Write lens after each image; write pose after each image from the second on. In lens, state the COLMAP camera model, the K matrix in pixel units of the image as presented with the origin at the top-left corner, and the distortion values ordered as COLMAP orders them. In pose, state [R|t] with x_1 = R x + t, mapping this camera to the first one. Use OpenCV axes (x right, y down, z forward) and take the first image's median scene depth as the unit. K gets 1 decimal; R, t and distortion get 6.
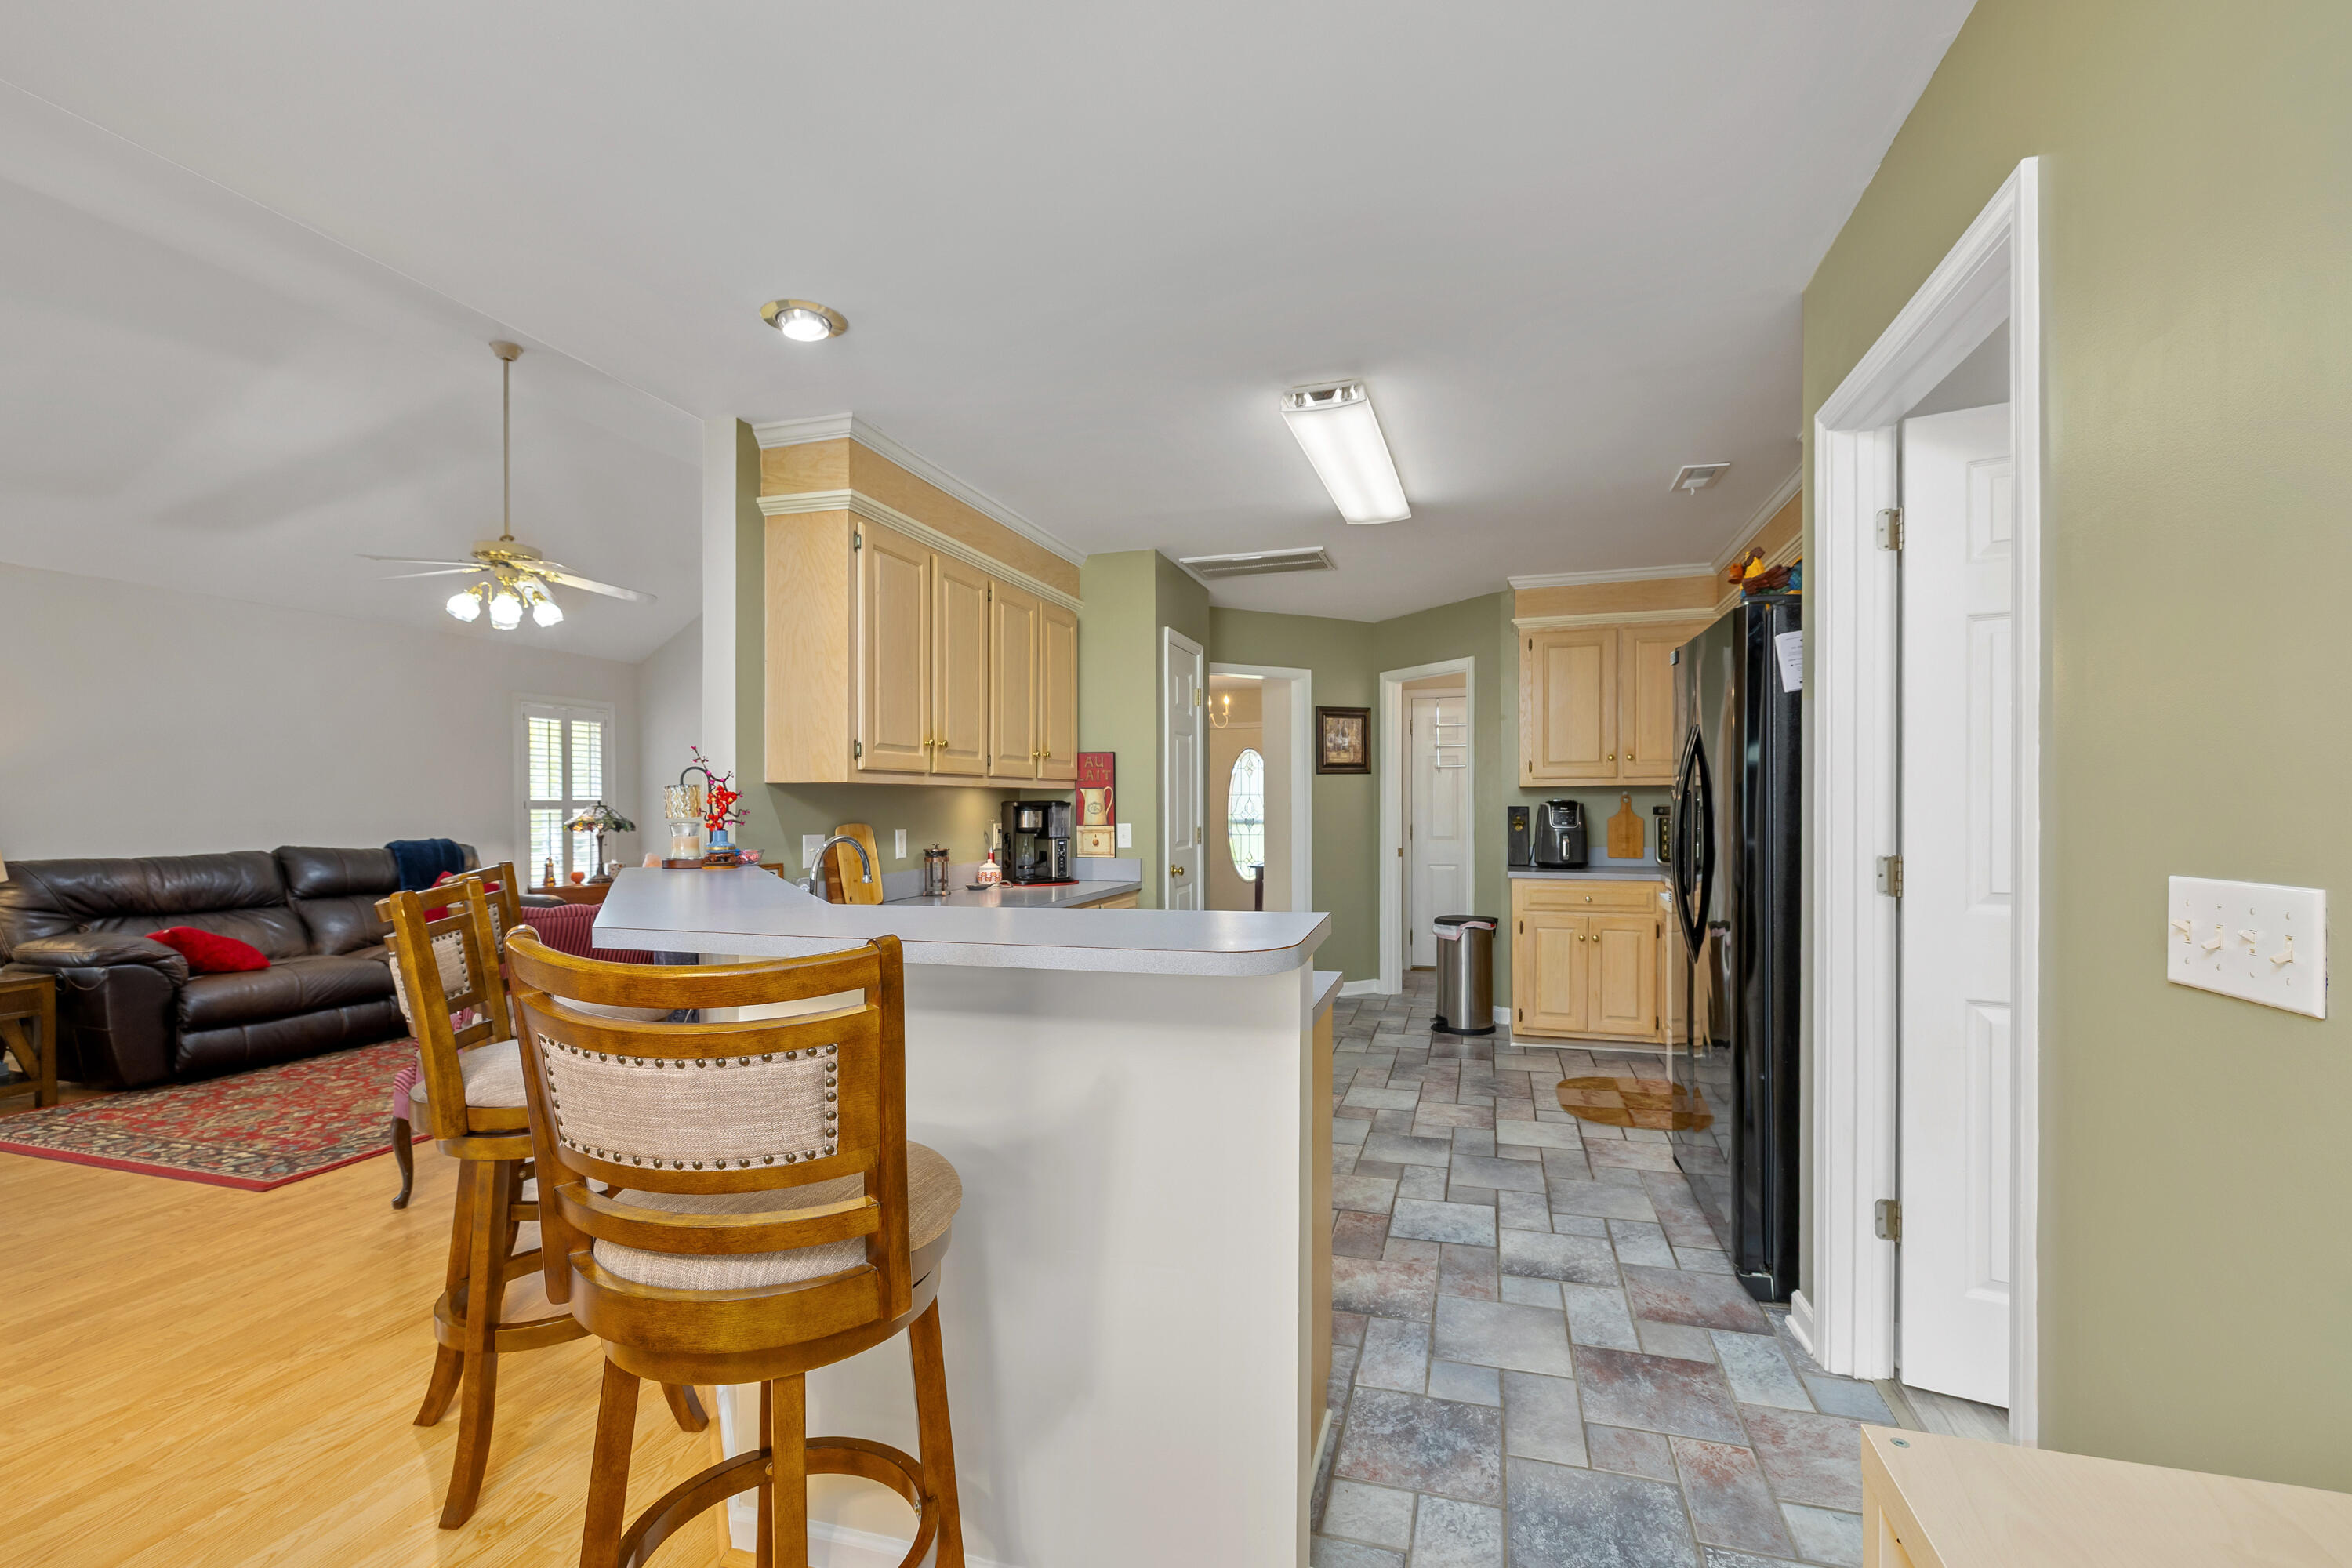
lens RADIAL K [[1036.4, 0, 1172.6], [0, 1036.4, 809.8], [0, 0, 1]] dist [0.001274, 0.000010]
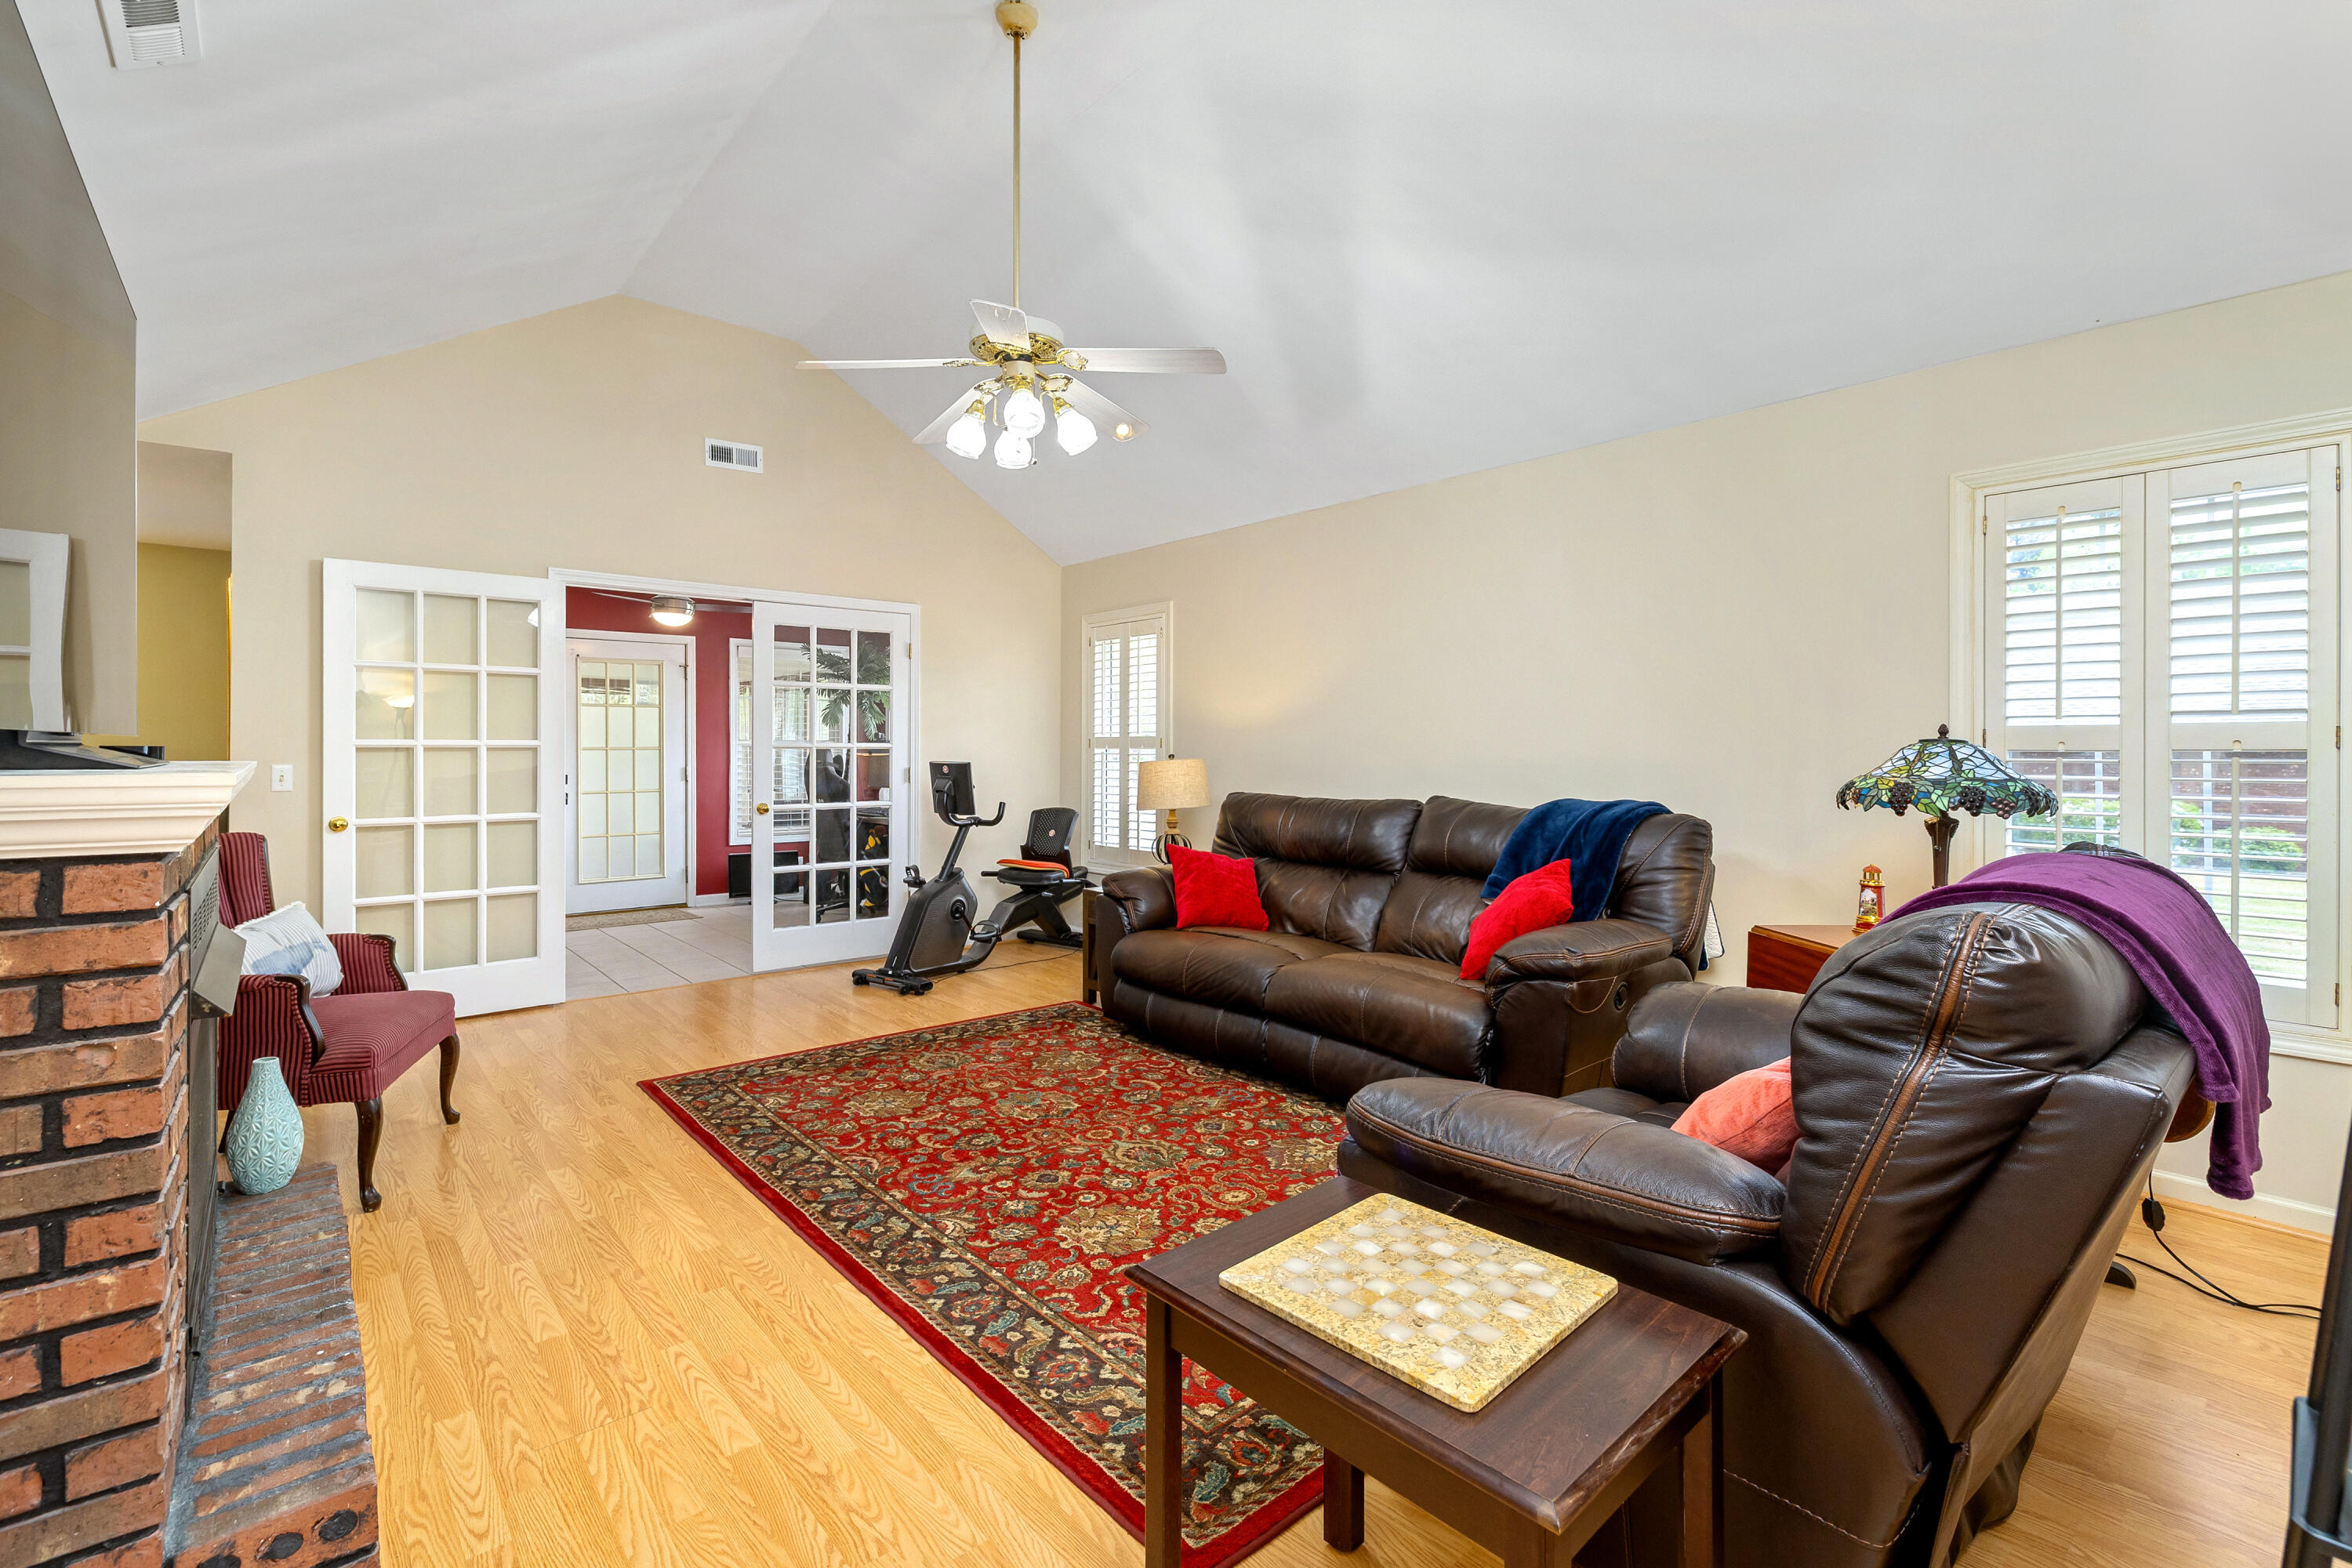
lens RADIAL K [[1028.1, 0, 1184.8], [0, 1028.1, 748.6], [0, 0, 1]] dist [0.000982, 0.000062]
pose [[-0.530086, 0.007139, -0.847914, -0.172528], [-0.004463, 0.999927, 0.011209, -0.009195], [0.847932, 0.009726, -0.530015, 1.494529]]
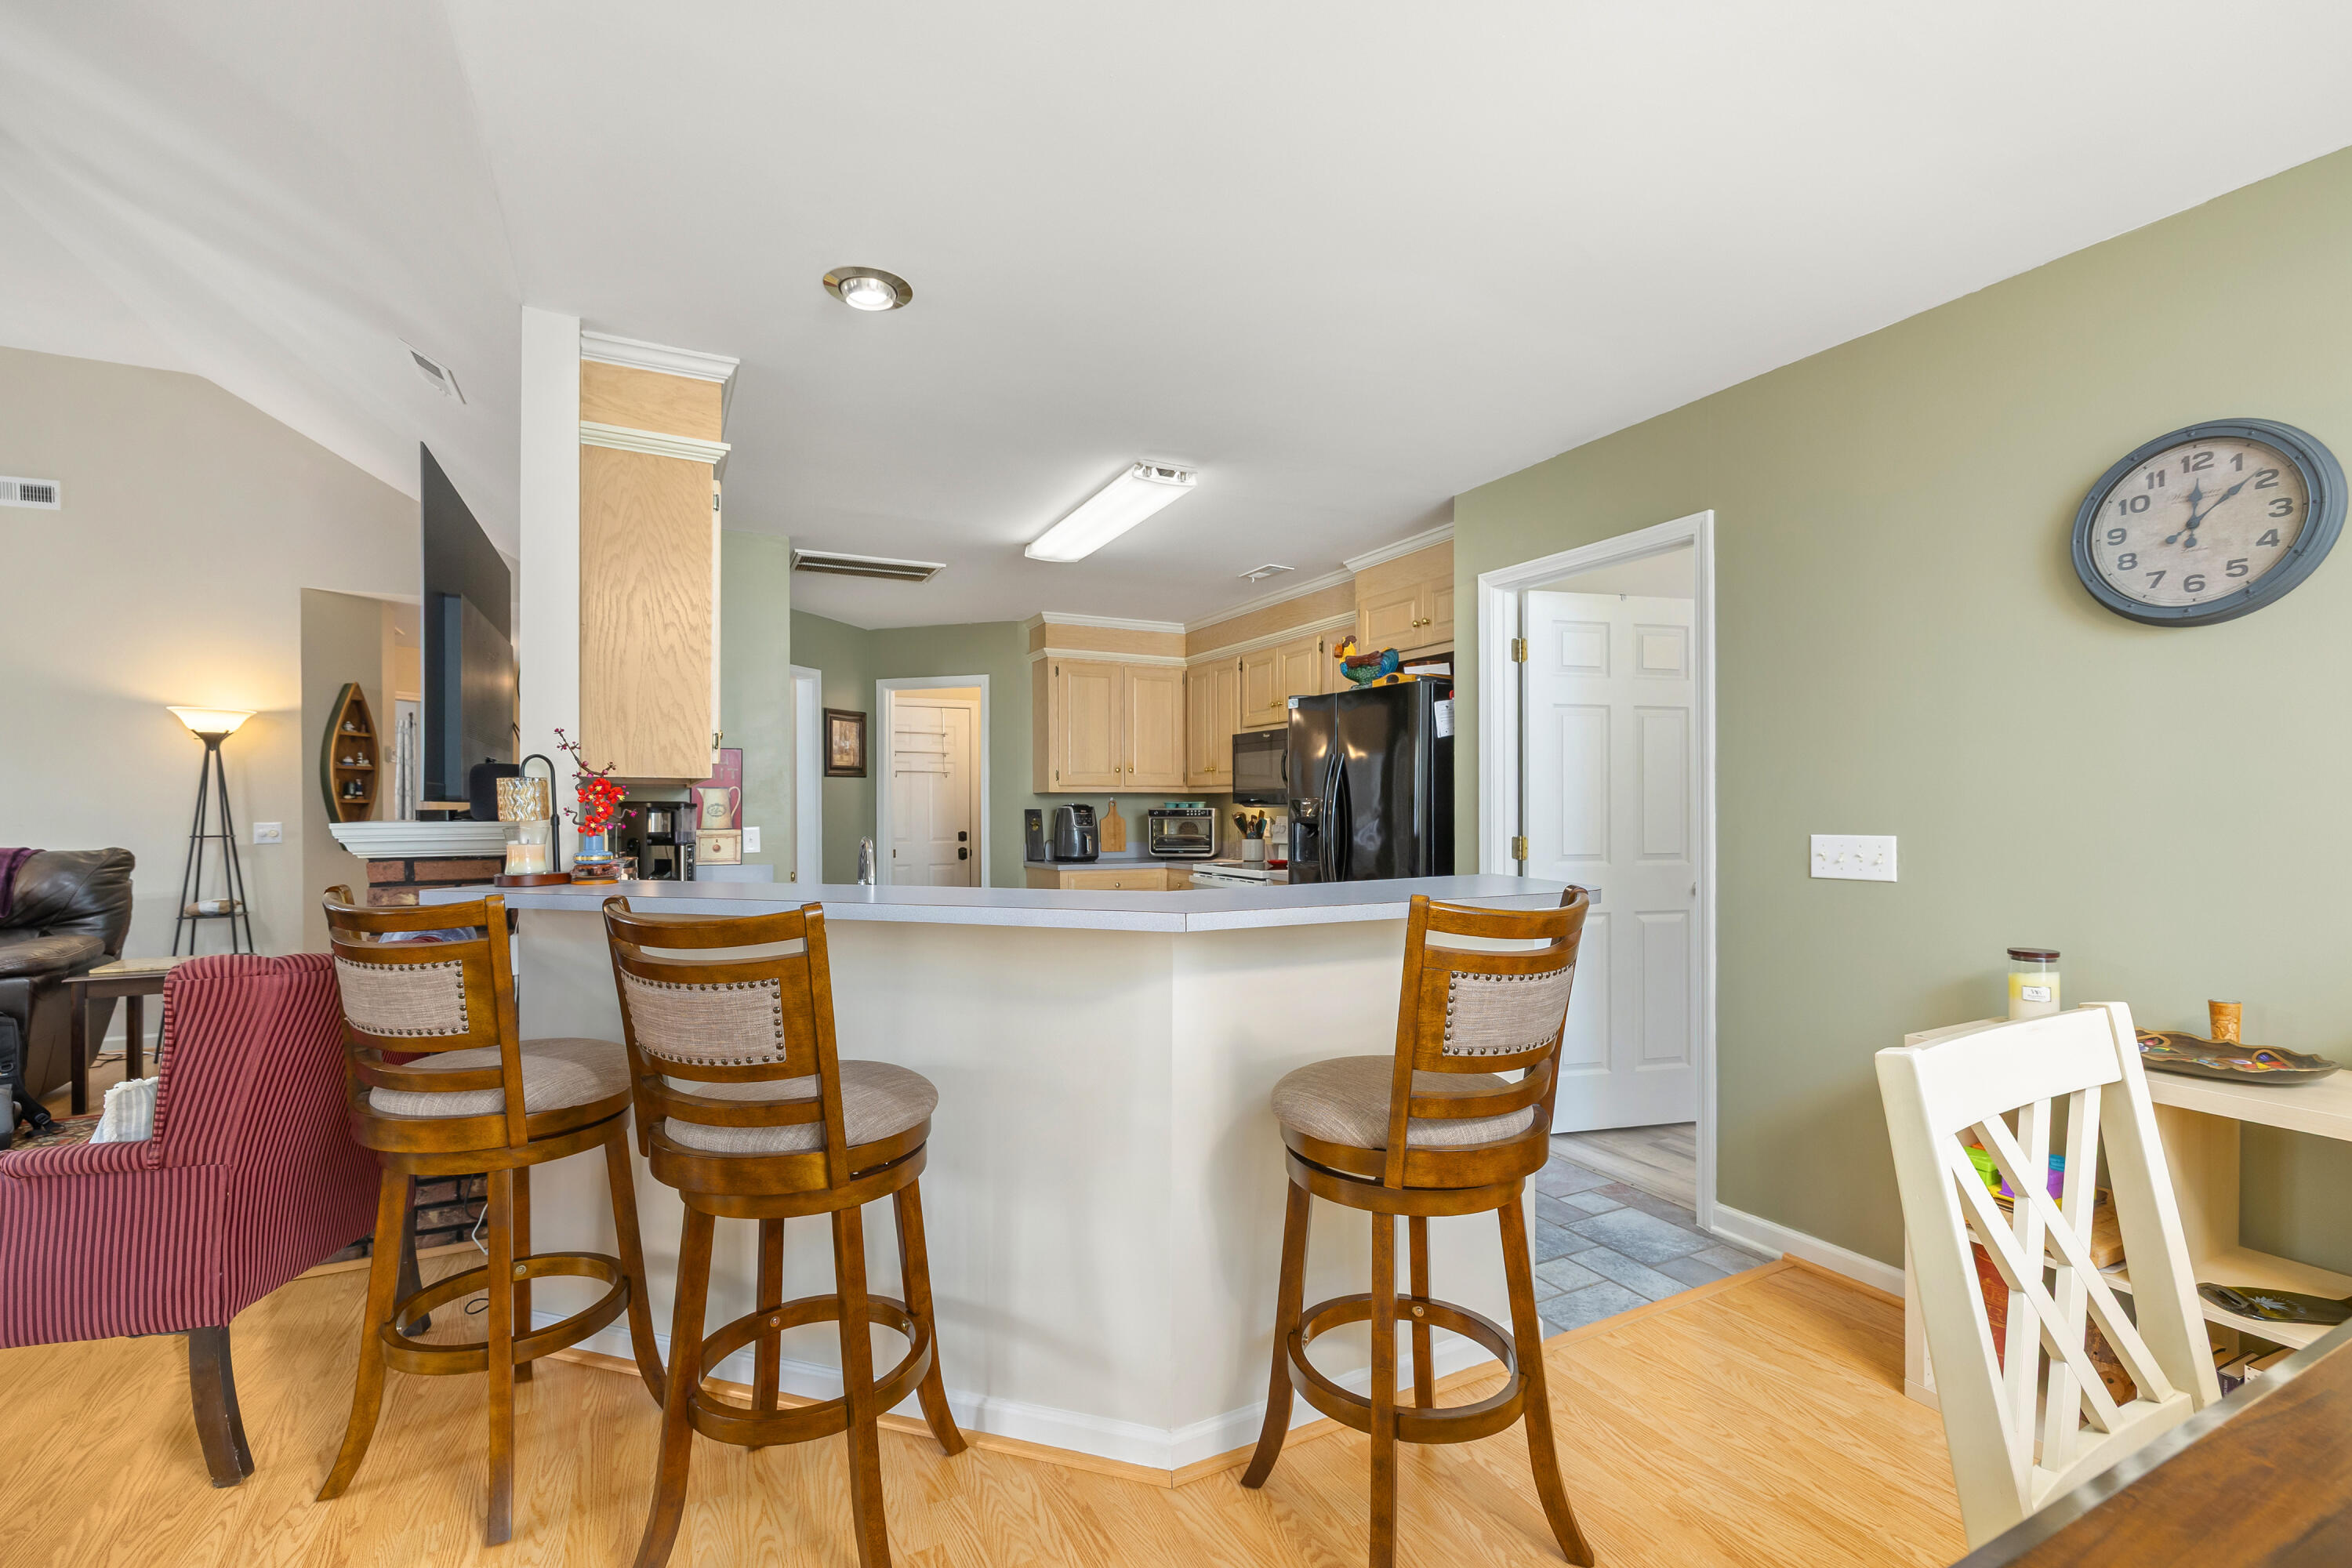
lens RADIAL K [[1028.5, 0, 1208.1], [0, 1028.5, 795.6], [0, 0, 1]] dist [-0.003628, -0.000333]
pose [[0.704270, 0.011249, 0.709843, -0.425648], [0.001770, 0.999844, -0.017600, 0.002394], [-0.709930, 0.013652, 0.704140, 0.070375]]
